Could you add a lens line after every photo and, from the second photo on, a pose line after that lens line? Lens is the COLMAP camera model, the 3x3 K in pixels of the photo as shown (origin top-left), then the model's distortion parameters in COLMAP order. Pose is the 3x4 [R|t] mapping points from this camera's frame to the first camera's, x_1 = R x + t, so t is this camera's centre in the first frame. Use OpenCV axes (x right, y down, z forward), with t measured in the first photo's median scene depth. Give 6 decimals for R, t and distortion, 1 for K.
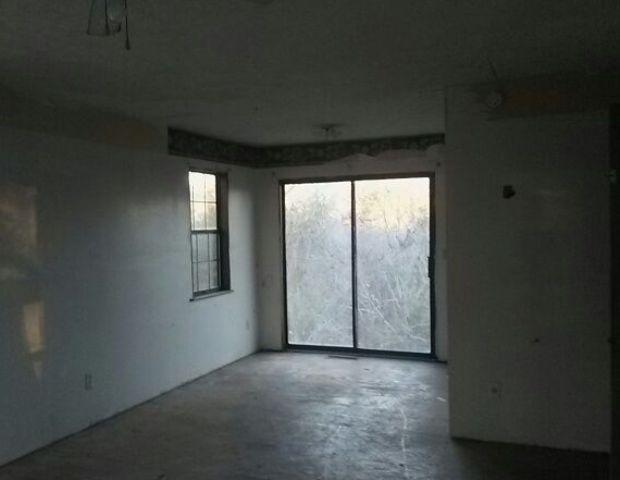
lens RADIAL K [[618.0, 0, 309.7], [0, 618.0, 239.7], [0, 0, 1]] dist [-0.004650, 0.000000]
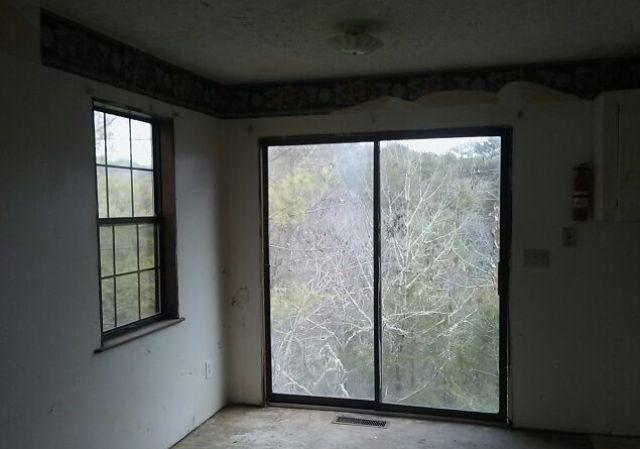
lens RADIAL K [[587.1, 0, 329.7], [0, 587.1, 240.9], [0, 0, 1]] dist [0.007680, -0.009602]
pose [[0.995807, 0.003231, 0.091422, -0.034119], [-0.006123, 0.999489, 0.031361, -0.011578], [-0.091274, -0.031789, 0.995318, 0.415058]]
